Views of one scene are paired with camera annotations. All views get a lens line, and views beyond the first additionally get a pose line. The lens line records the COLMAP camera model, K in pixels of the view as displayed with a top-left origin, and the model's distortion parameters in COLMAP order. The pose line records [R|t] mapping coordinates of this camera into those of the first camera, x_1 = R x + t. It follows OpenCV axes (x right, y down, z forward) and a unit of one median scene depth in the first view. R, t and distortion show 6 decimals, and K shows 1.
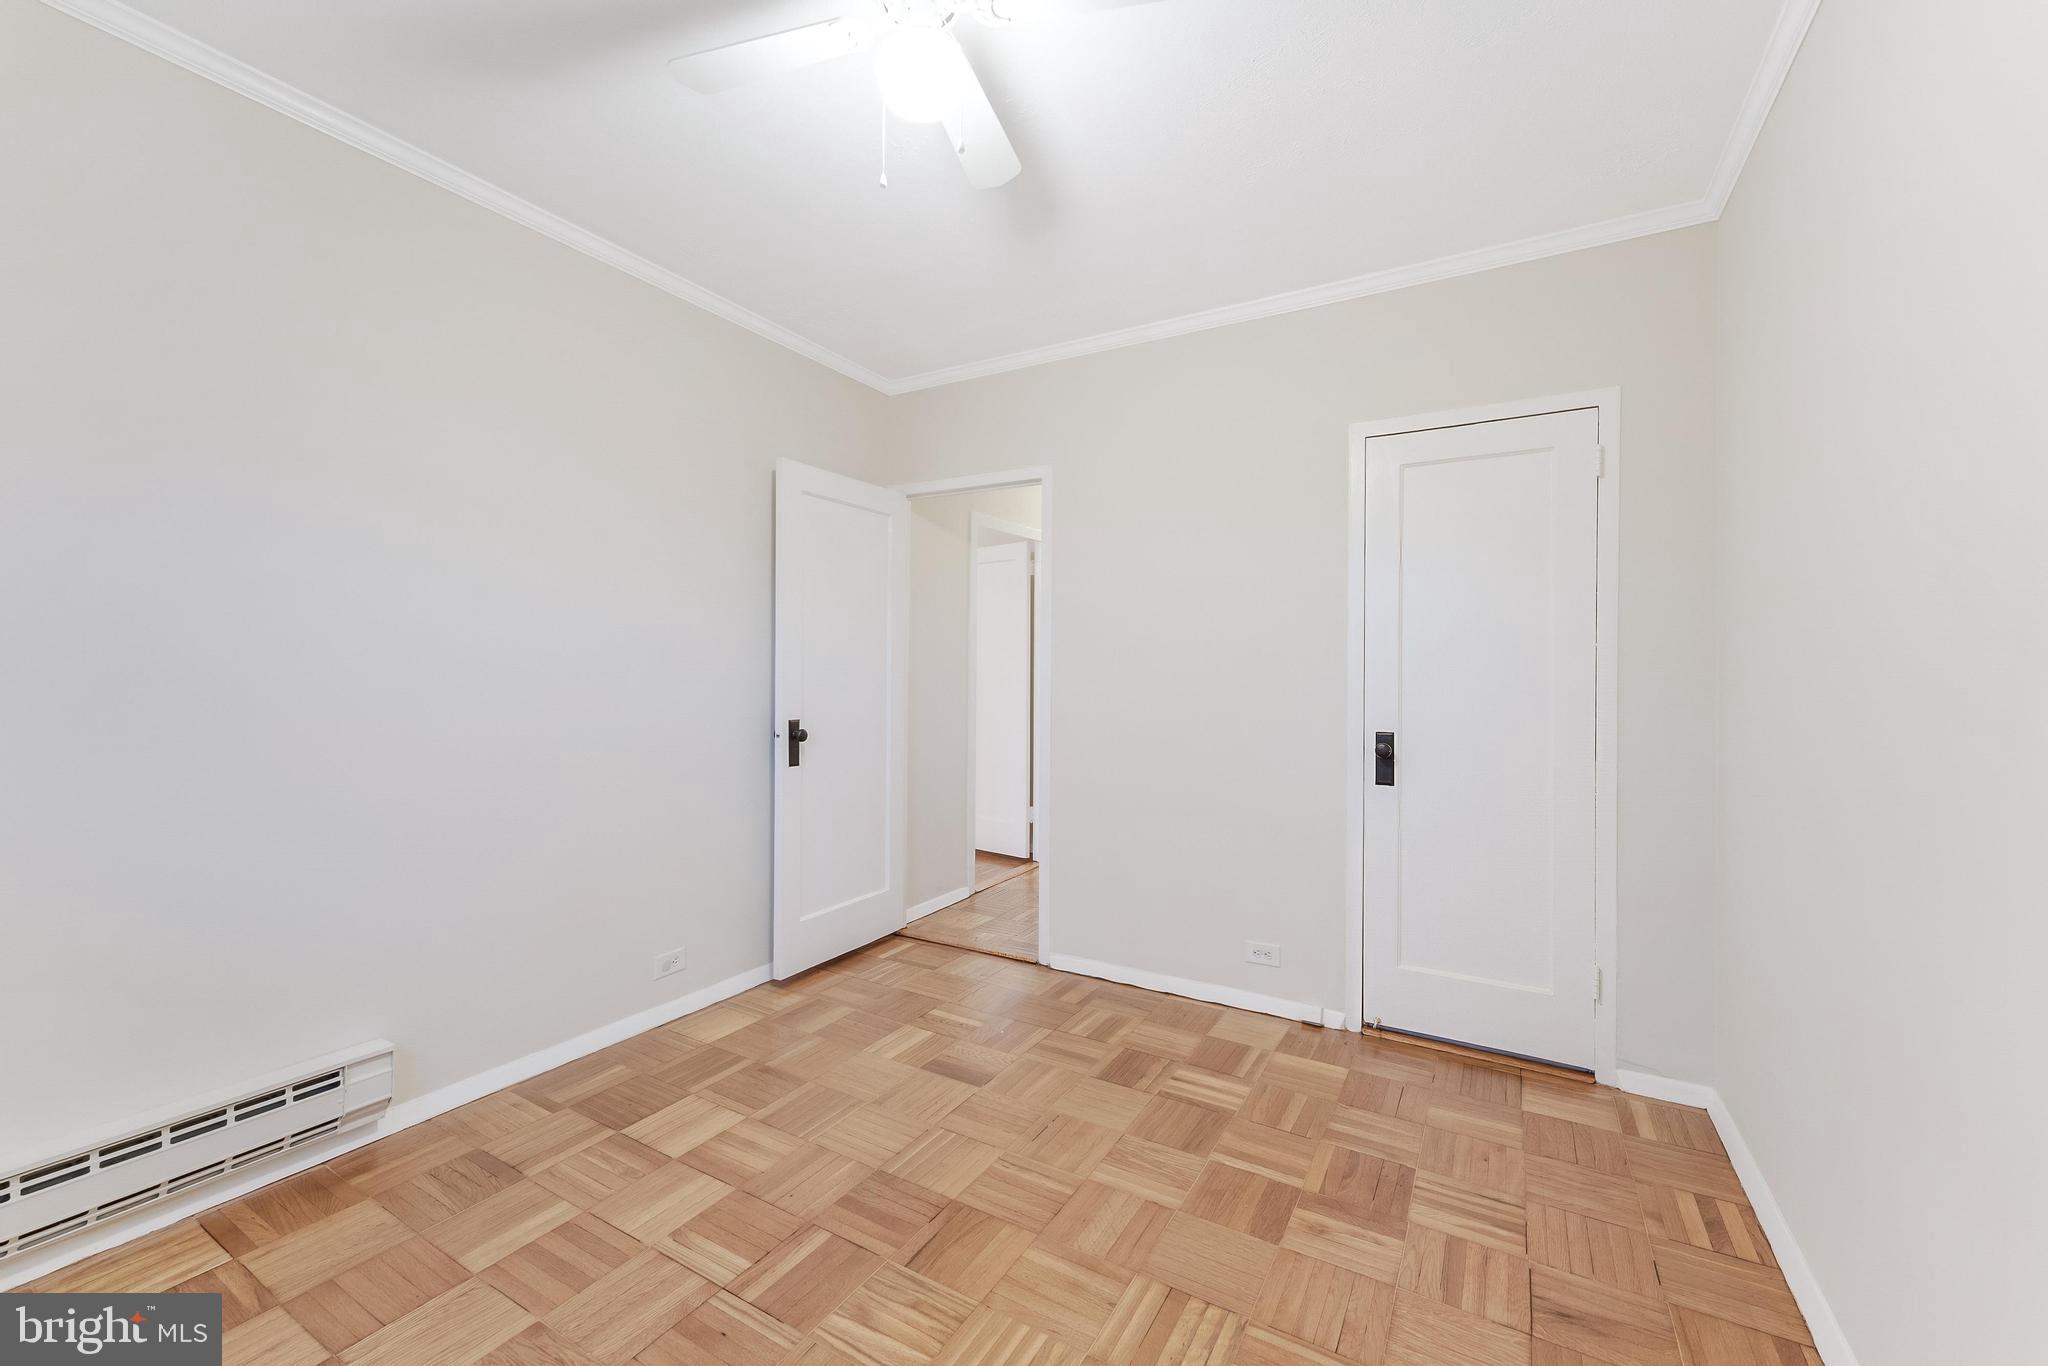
lens RADIAL K [[816.7, 0, 1085.6], [0, 816.7, 664.6], [0, 0, 1]] dist [0.000248, 0.000023]
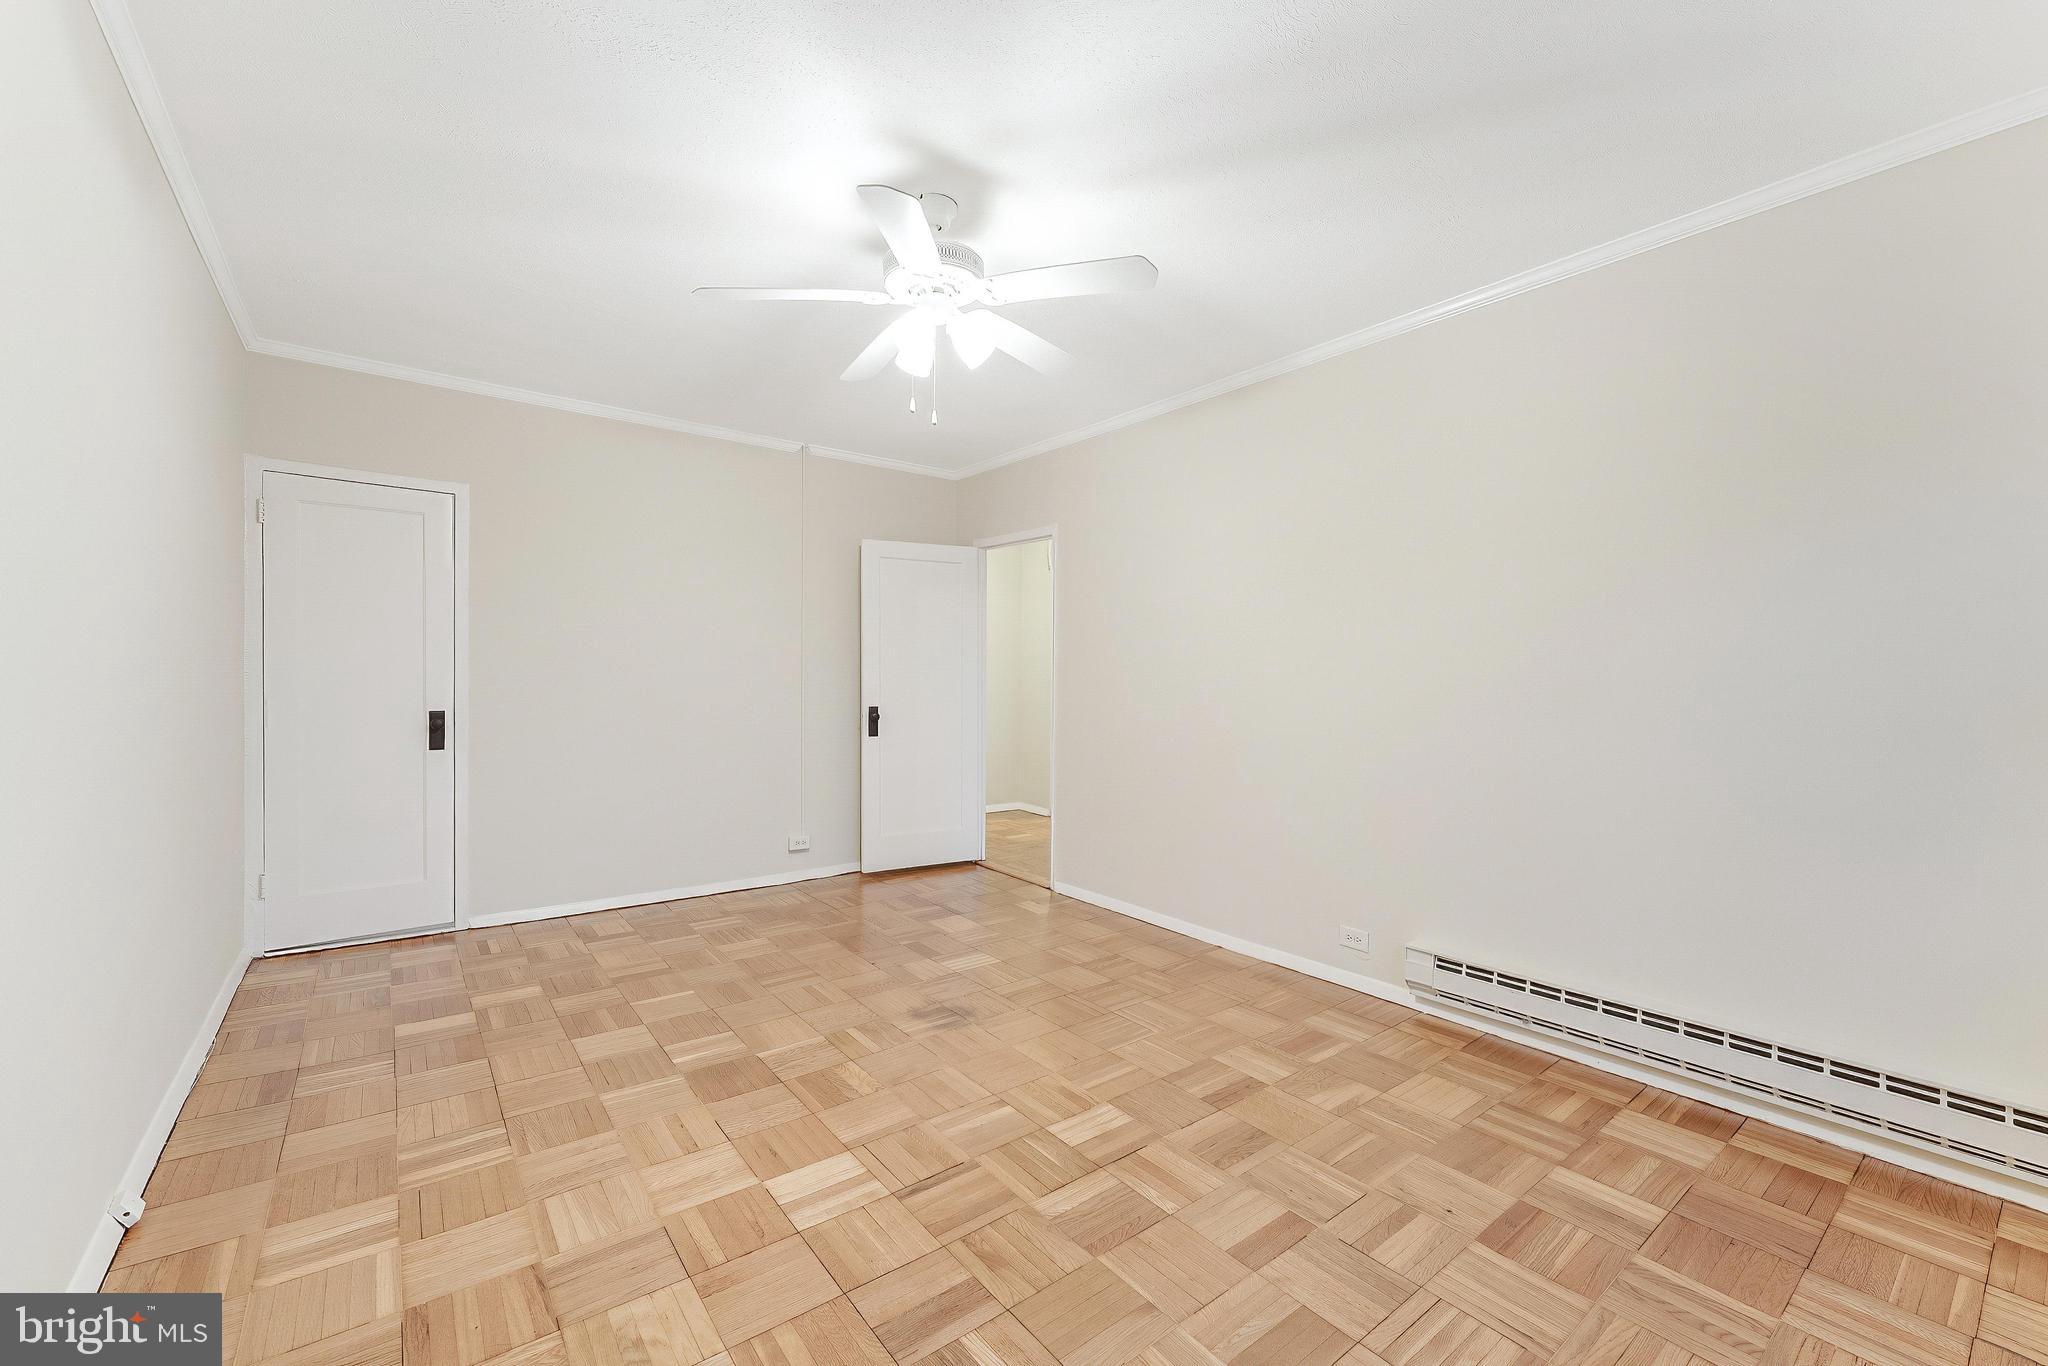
lens RADIAL K [[836.9, 0, 1066.7], [0, 836.9, 681.2], [0, 0, 1]] dist [0.000888, 0.000037]
pose [[0.914969, 0.004520, -0.403498, 0.531822], [0.001470, 0.999893, 0.014535, -0.003766], [0.403521, -0.013893, 0.914865, -0.268314]]
